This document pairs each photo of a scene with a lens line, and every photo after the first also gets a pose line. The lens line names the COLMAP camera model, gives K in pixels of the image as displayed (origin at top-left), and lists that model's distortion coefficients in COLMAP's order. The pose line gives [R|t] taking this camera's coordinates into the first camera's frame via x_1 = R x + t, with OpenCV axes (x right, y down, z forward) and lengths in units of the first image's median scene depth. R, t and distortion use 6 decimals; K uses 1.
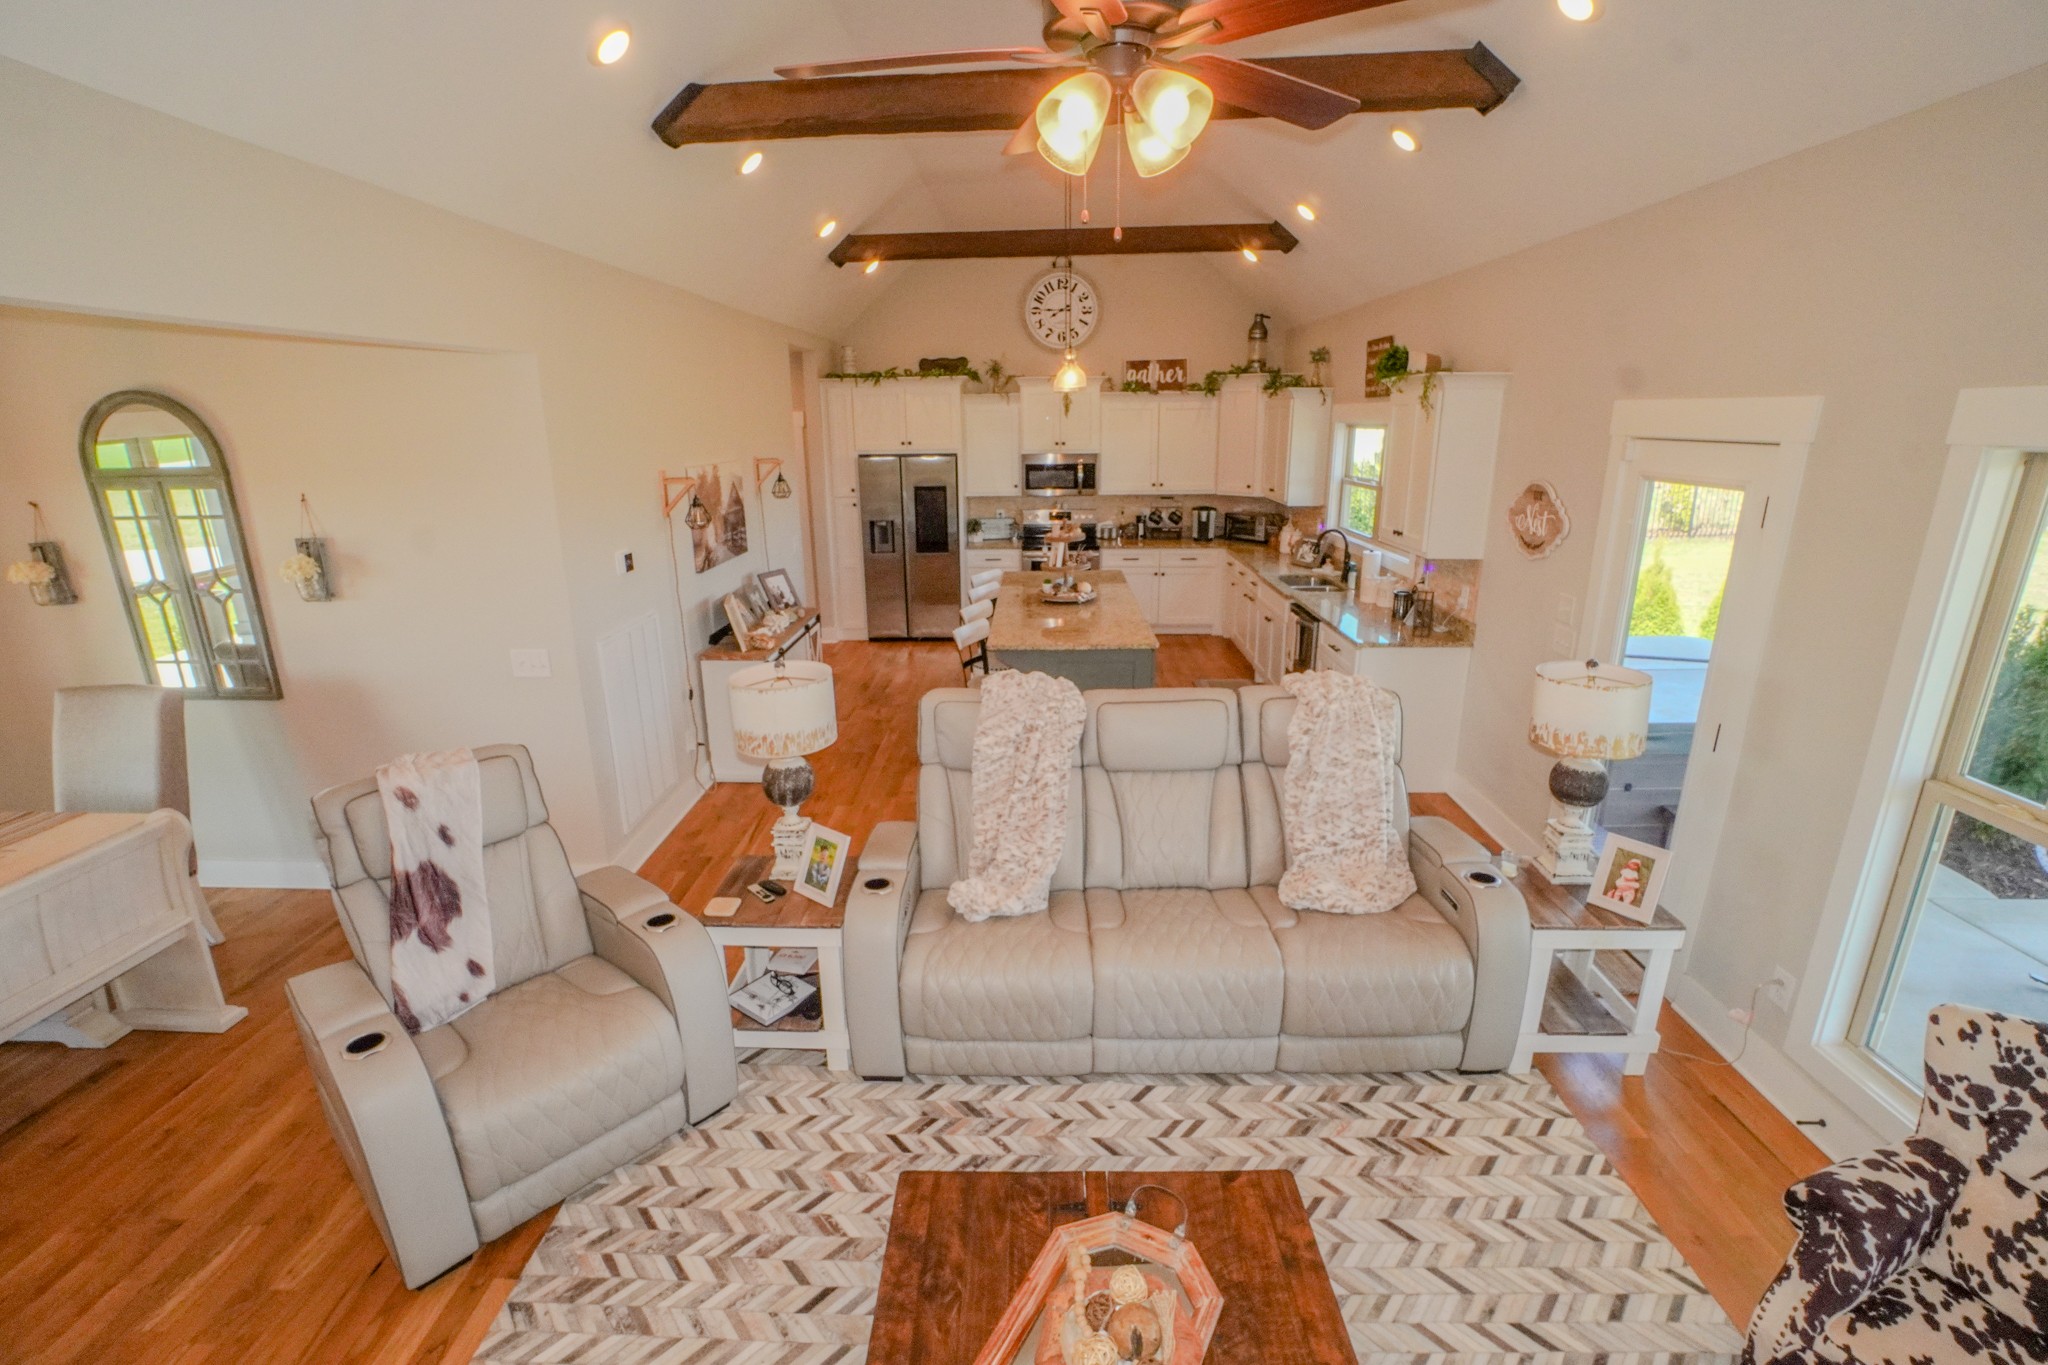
lens RADIAL K [[904.3, 0, 1015.4], [0, 904.3, 675.3], [0, 0, 1]] dist [-0.061672, 0.023983]
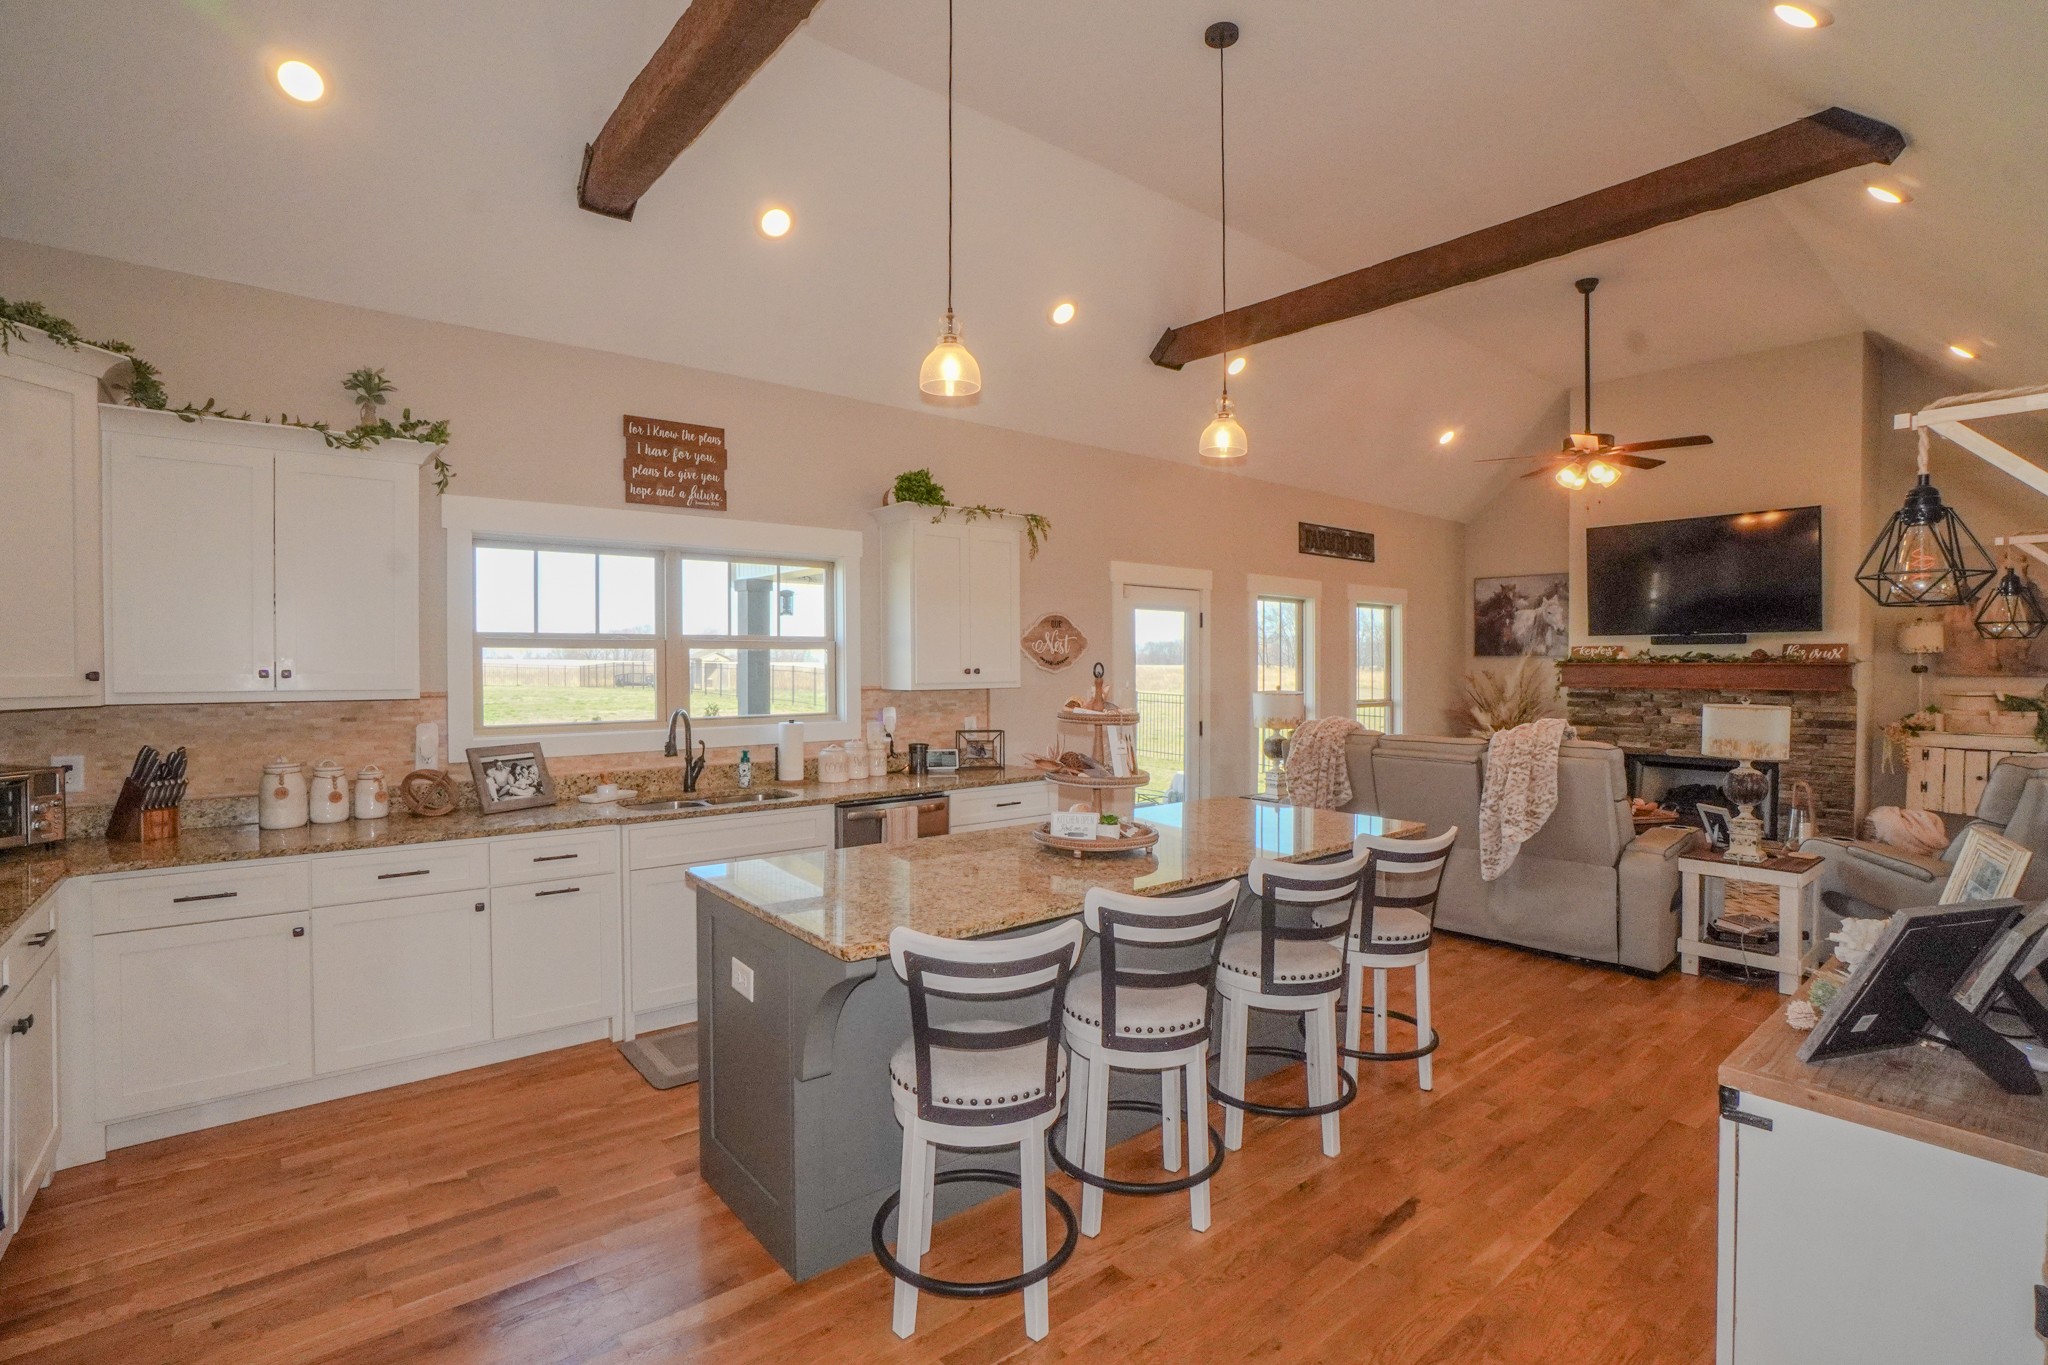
lens RADIAL K [[945.3, 0, 1018.0], [0, 945.3, 674.4], [0, 0, 1]] dist [-0.064836, 0.024508]
pose [[-0.655589, 0.002113, 0.755115, -0.423071], [0.214010, 0.959514, 0.183119, -0.392444], [-0.724156, 0.281653, -0.629499, 1.907640]]
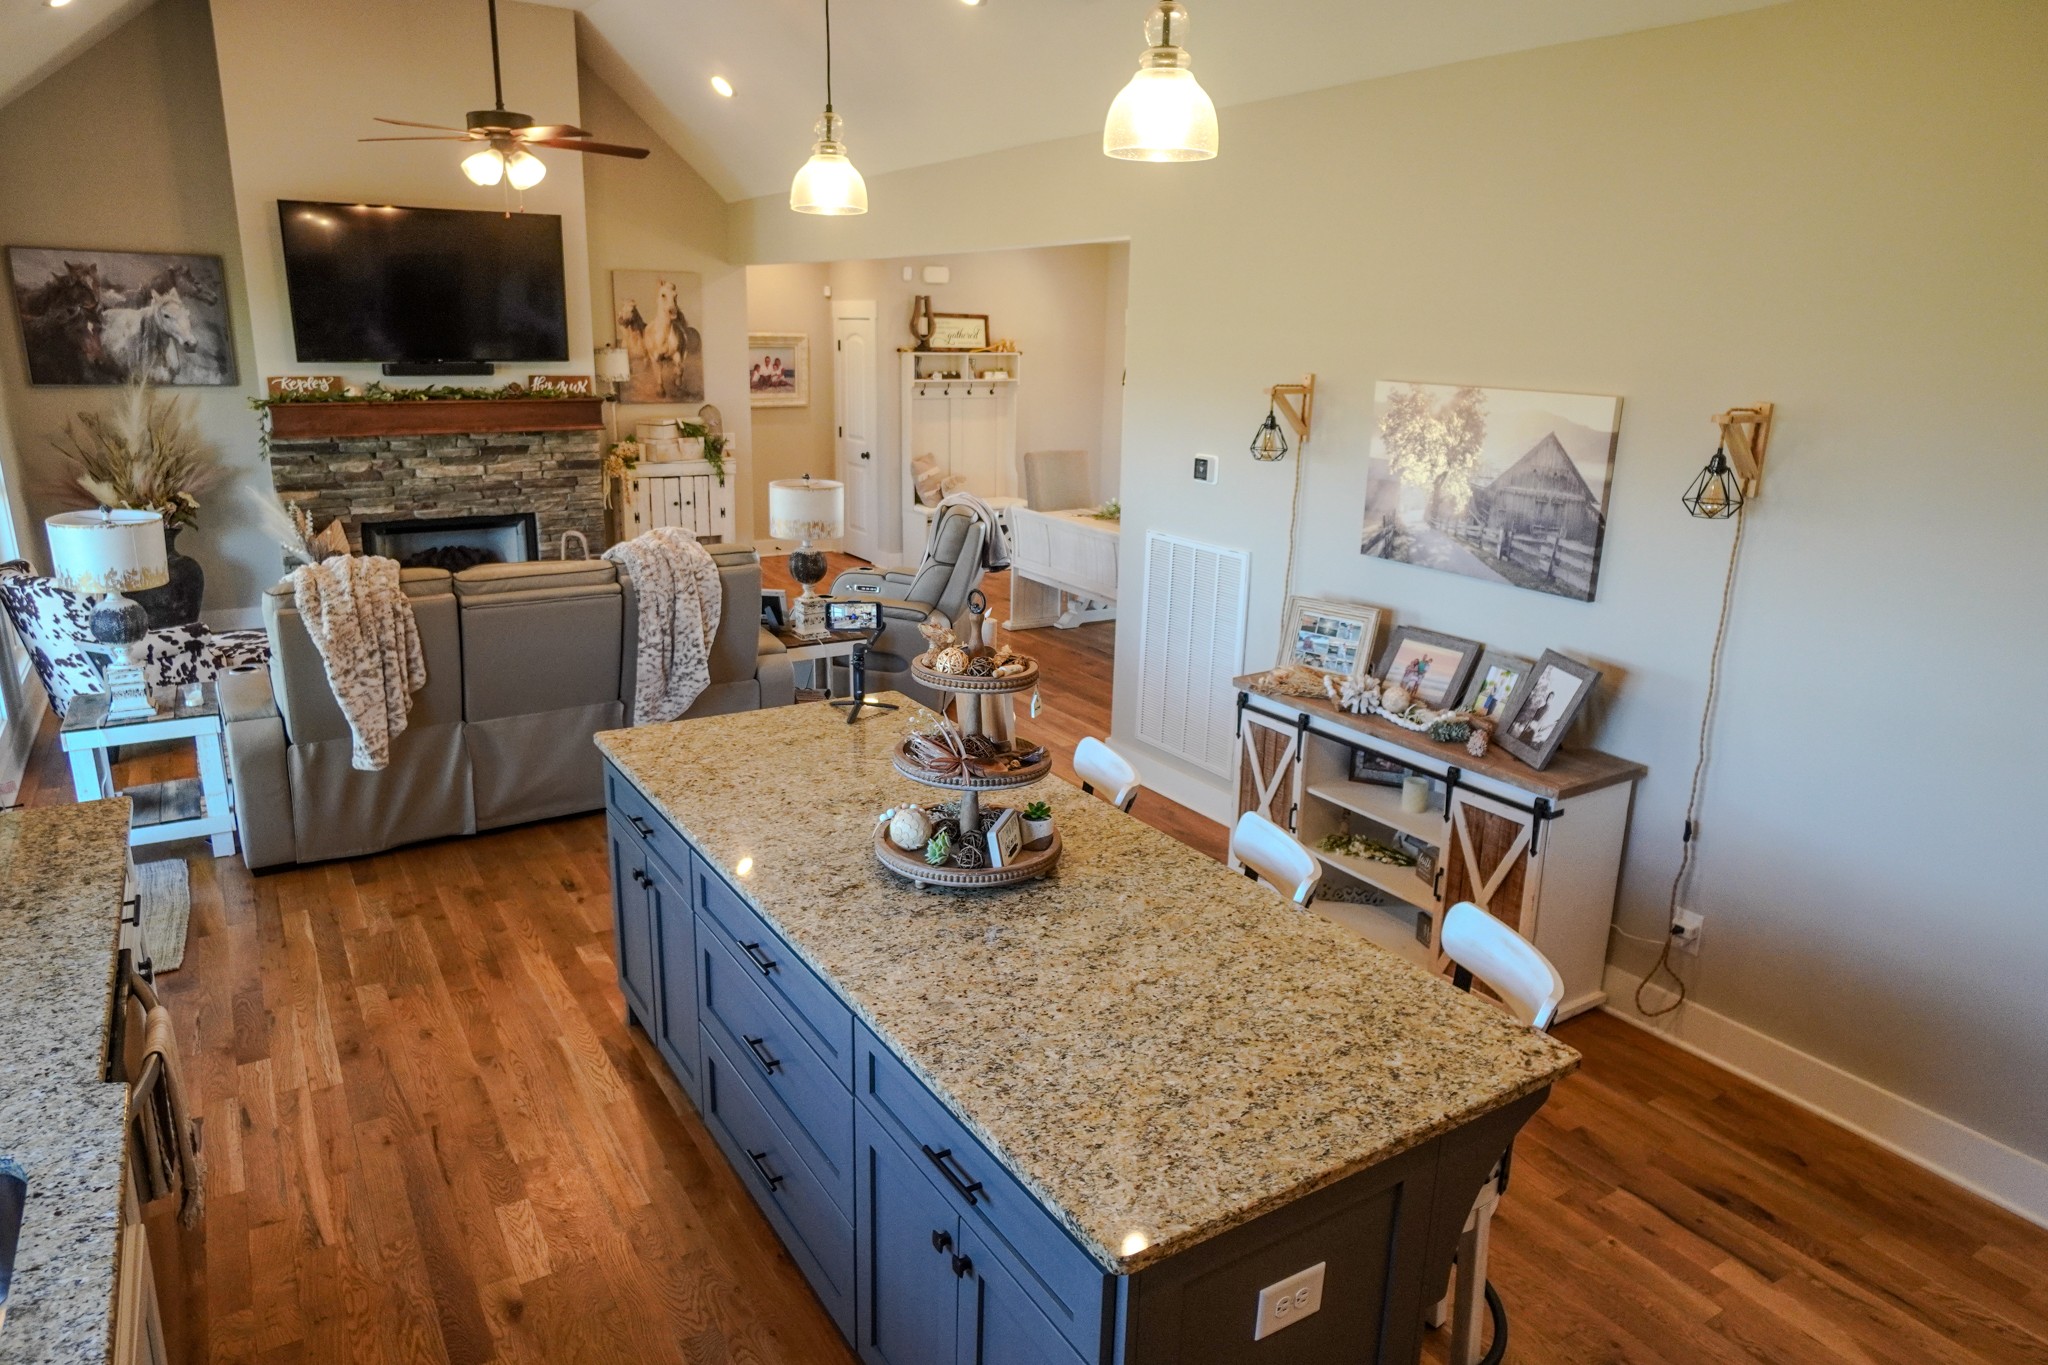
lens RADIAL K [[1282.2, 0, 1011.7], [0, 1282.2, 680.4], [0, 0, 1]] dist [-0.028573, 0.027659]
pose [[-0.829839, 0.145262, -0.538764, 0.404582], [-0.163194, 0.860127, 0.483270, -0.521402], [0.533606, 0.488959, -0.690061, 1.873471]]
